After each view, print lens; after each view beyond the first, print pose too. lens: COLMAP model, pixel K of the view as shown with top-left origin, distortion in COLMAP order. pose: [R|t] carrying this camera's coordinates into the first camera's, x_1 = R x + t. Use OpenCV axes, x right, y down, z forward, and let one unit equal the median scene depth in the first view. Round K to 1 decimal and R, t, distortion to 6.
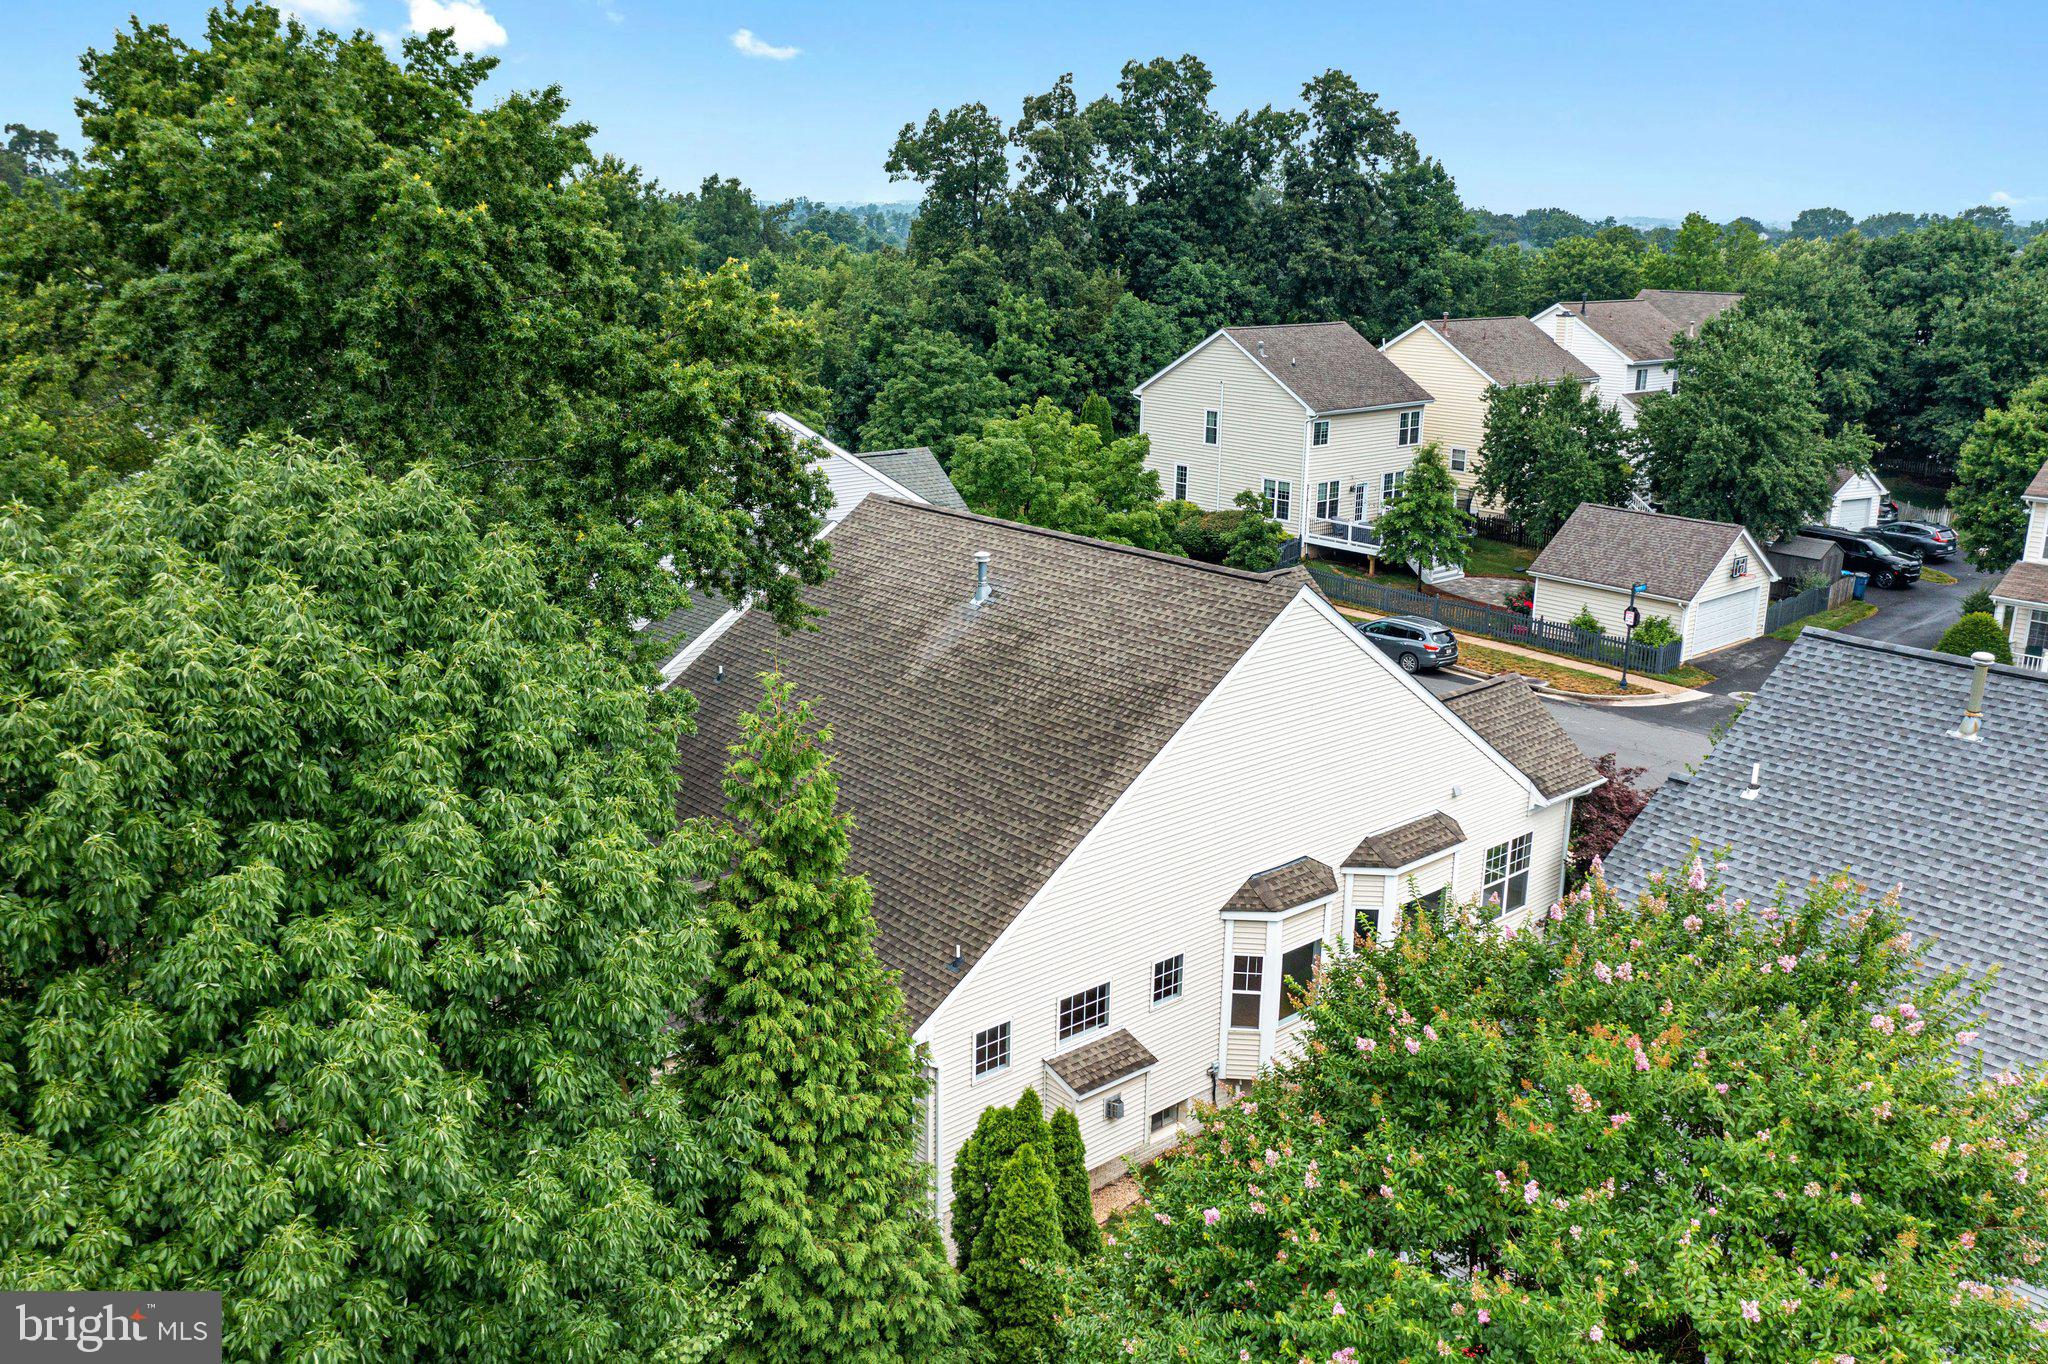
lens RADIAL K [[1642.5, 0, 1024.0], [0, 1642.5, 682.0], [0, 0, 1]] dist [-0.016318, -0.006352]
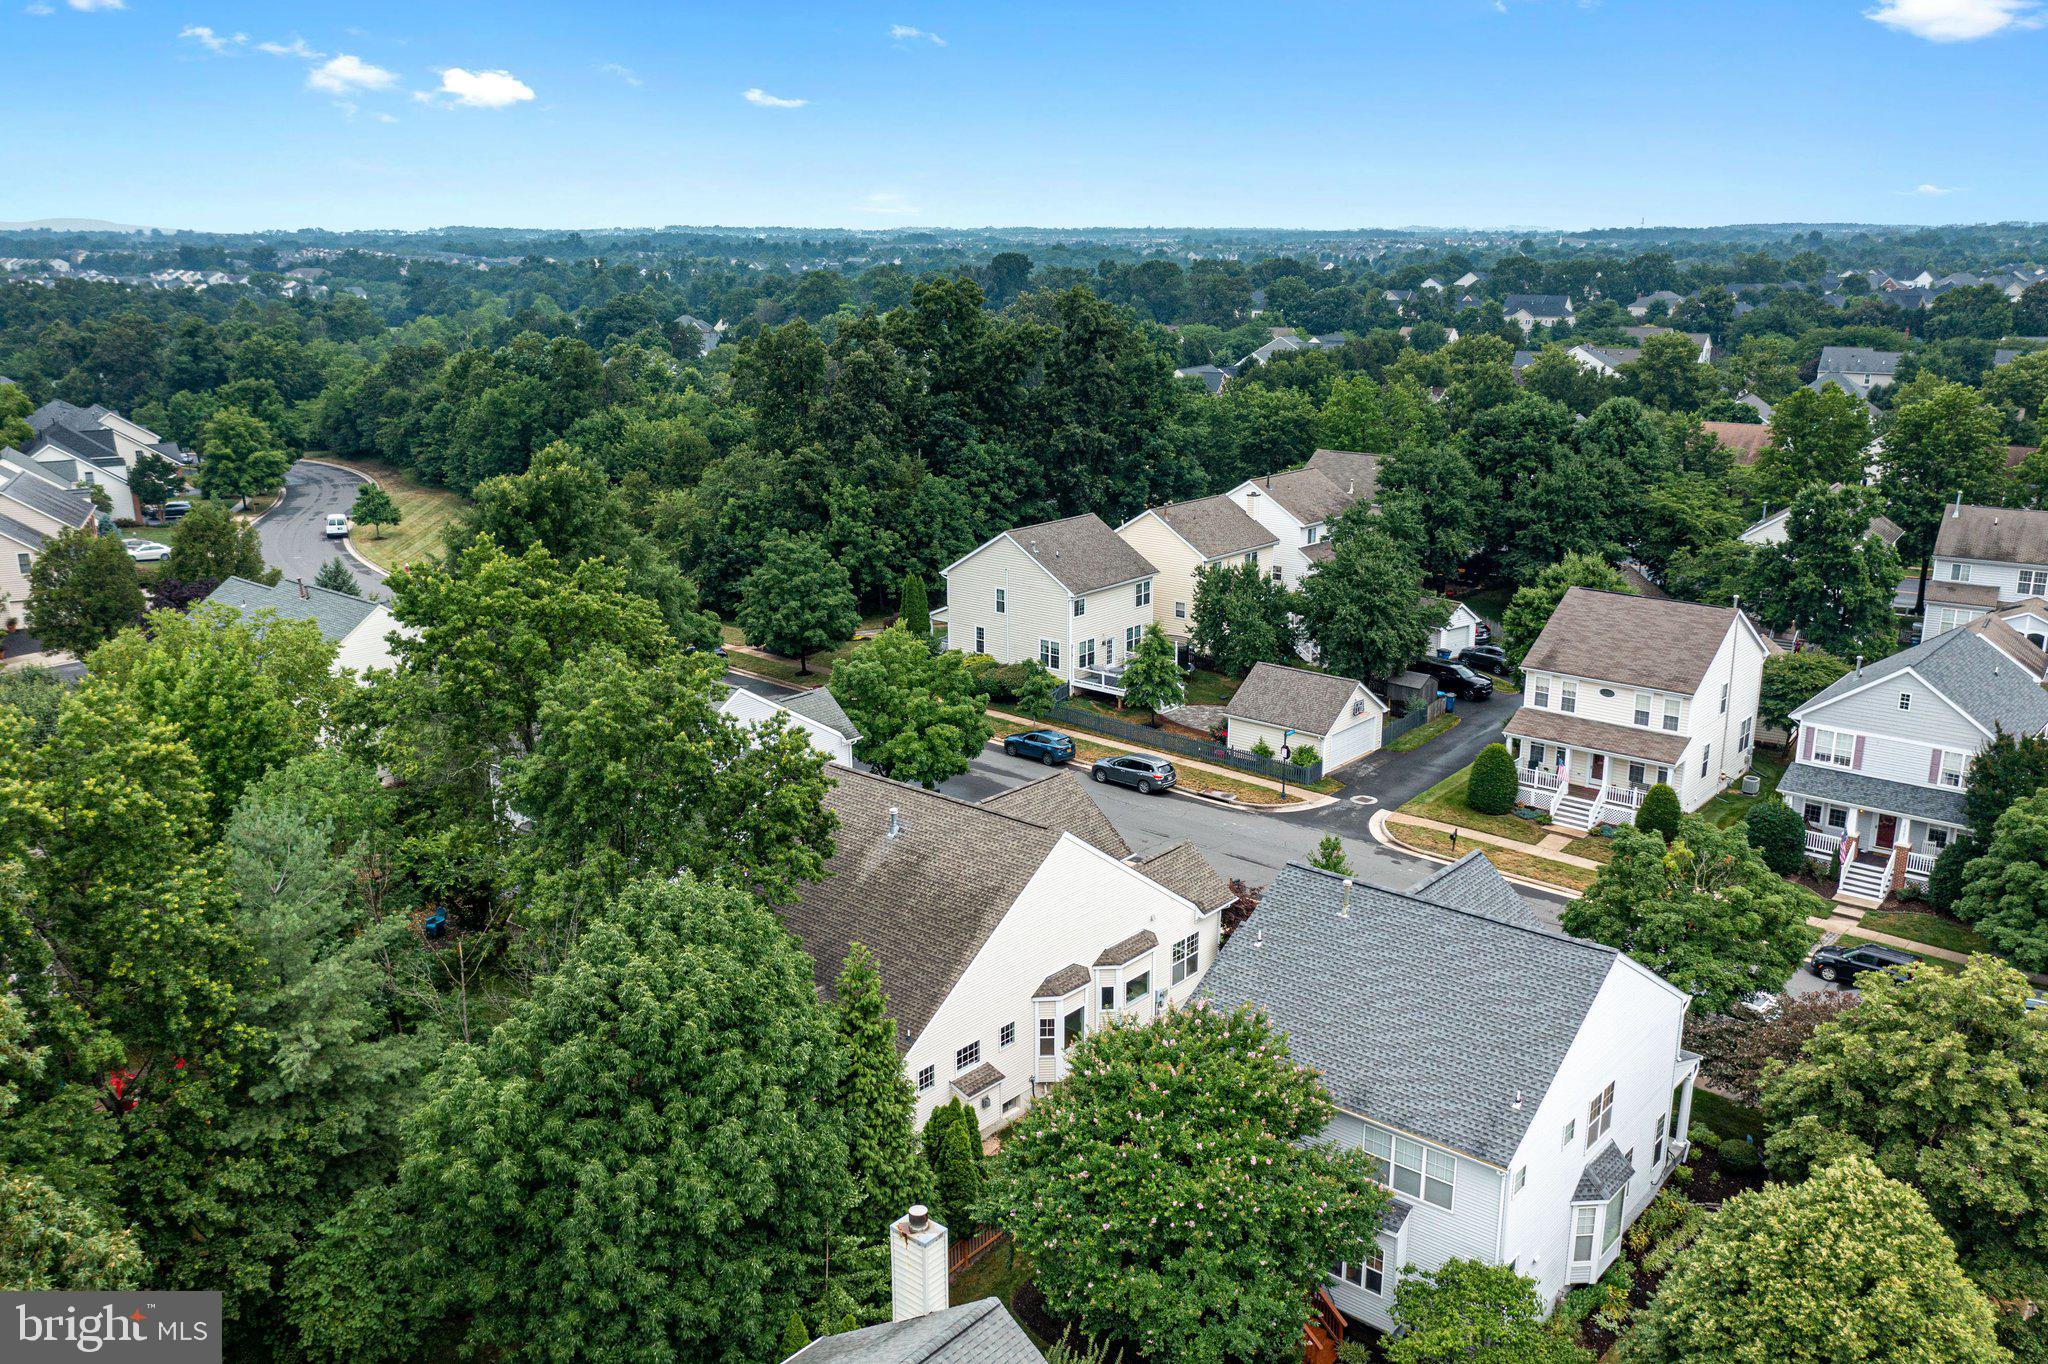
lens RADIAL K [[1624.7, 0, 1014.5], [0, 1624.7, 687.1], [0, 0, 1]] dist [-0.007863, -0.002157]
pose [[0.990953, -0.052706, 0.123430, -0.102408], [0.052352, 0.998610, 0.006112, -0.206688], [-0.123580, 0.000405, 0.992334, -0.783268]]
